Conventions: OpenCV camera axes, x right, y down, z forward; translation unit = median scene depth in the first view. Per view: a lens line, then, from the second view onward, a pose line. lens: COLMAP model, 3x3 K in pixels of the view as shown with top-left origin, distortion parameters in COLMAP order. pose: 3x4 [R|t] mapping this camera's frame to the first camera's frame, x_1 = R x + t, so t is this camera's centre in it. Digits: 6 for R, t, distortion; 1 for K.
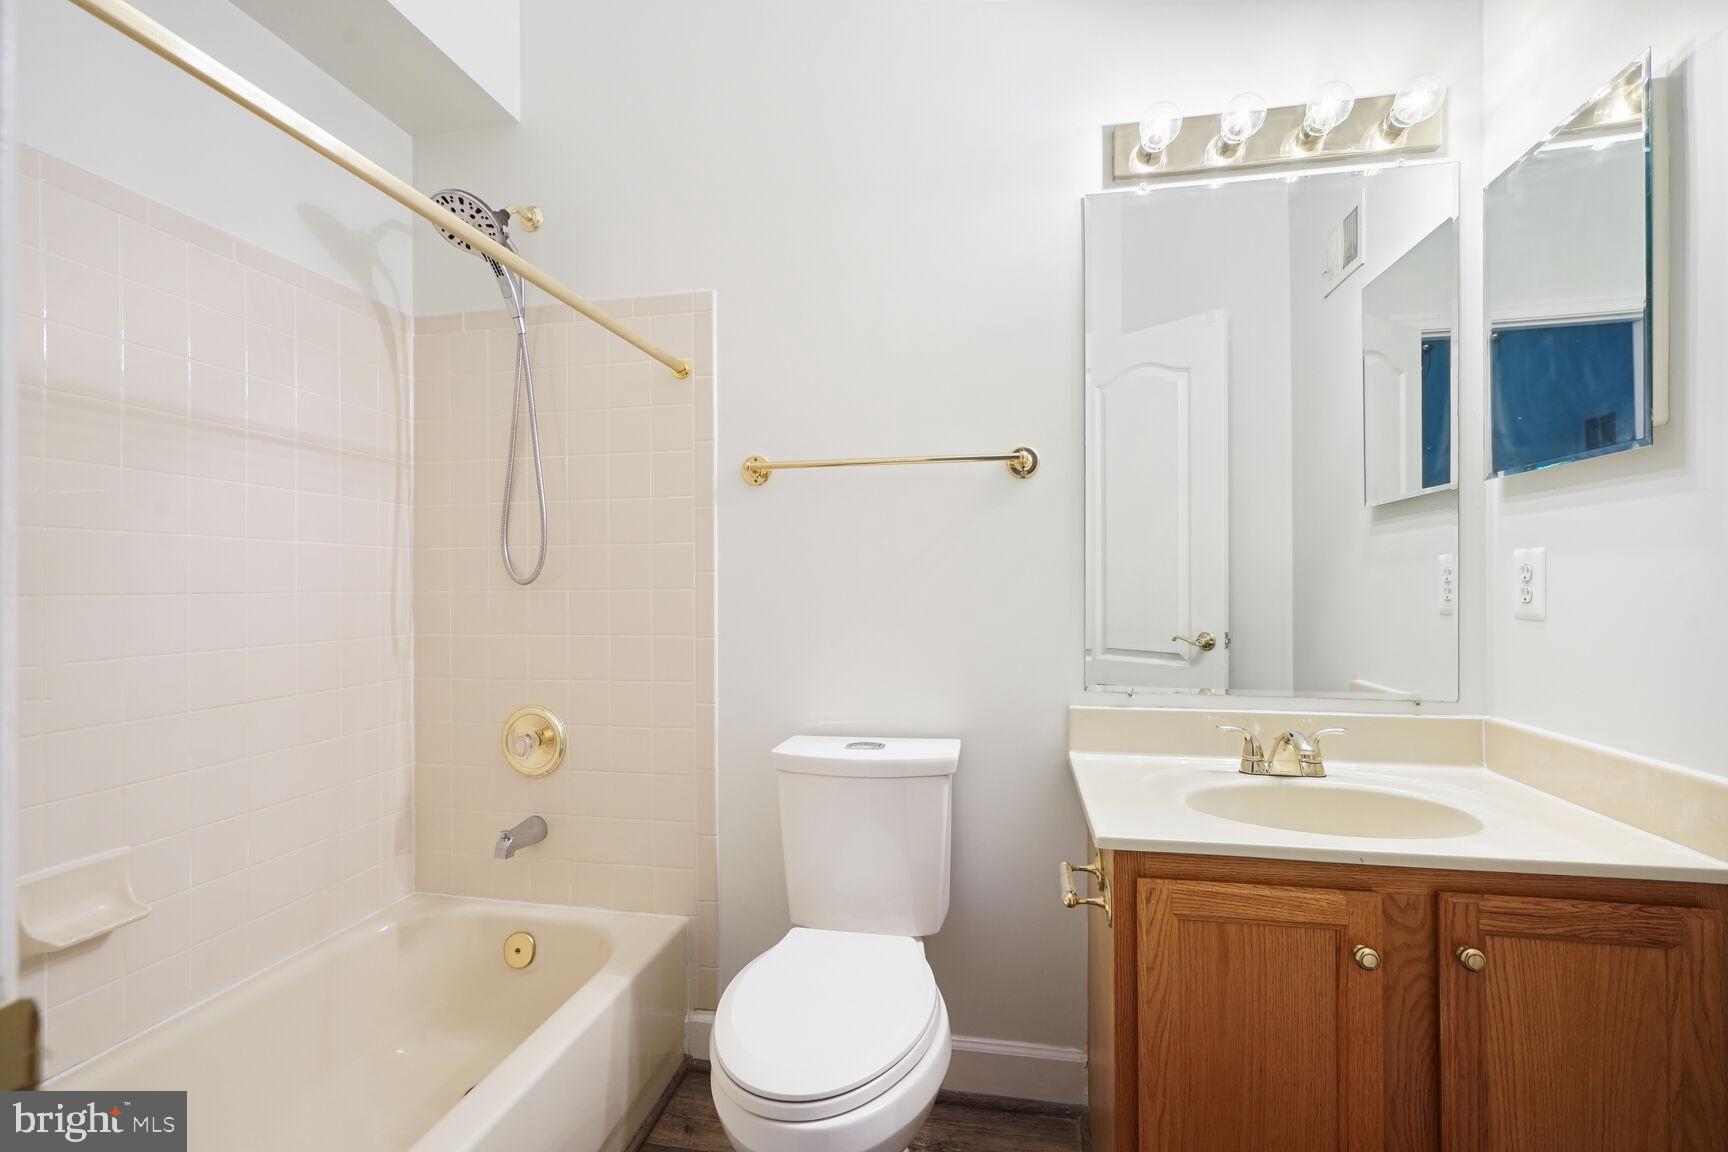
lens RADIAL K [[824.3, 0, 864.0], [0, 824.3, 576.0], [0, 0, 1]] dist [-0.033045, 0.000928]
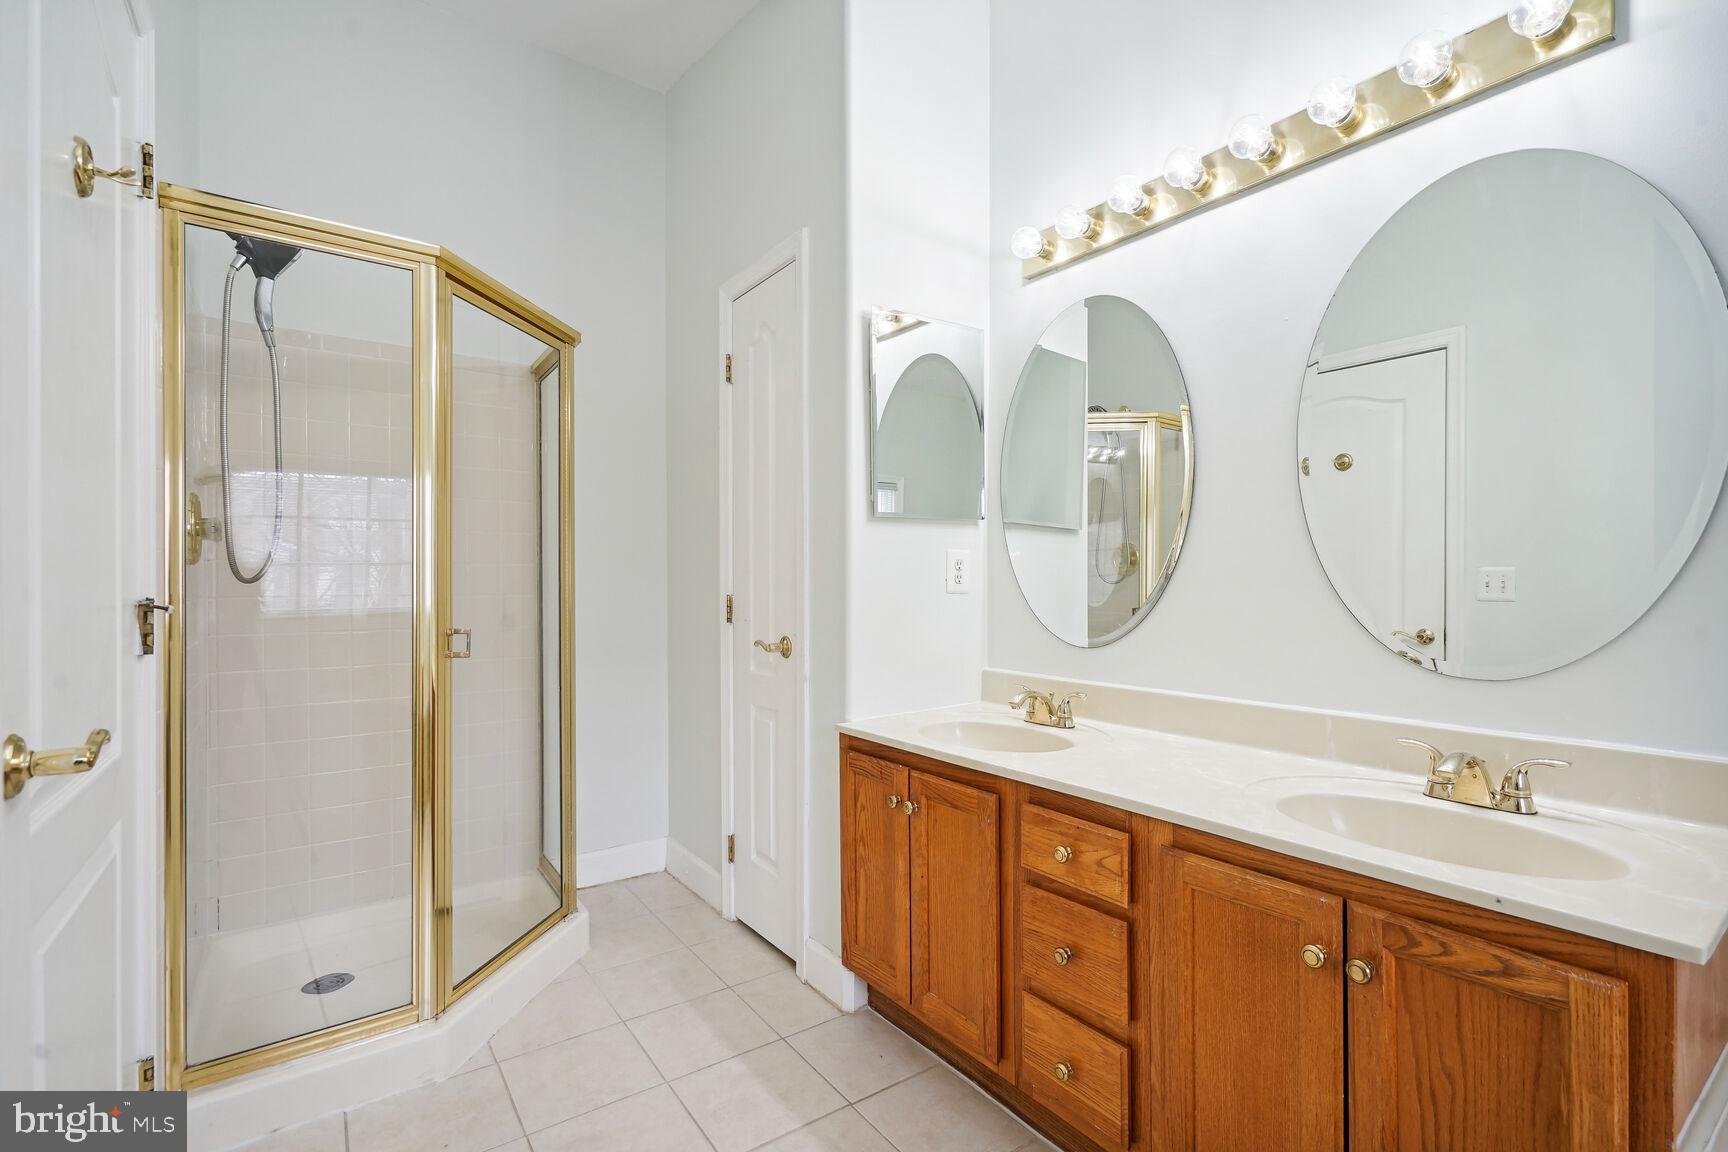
lens RADIAL K [[776.6, 0, 862.9], [0, 776.6, 585.9], [0, 0, 1]] dist [0.002405, 0.000970]
pose [[0.734295, -0.001959, -0.678828, 0.613645], [-0.002639, 0.999980, -0.005740, 0.016198], [0.678825, 0.006007, 0.734275, -0.065802]]
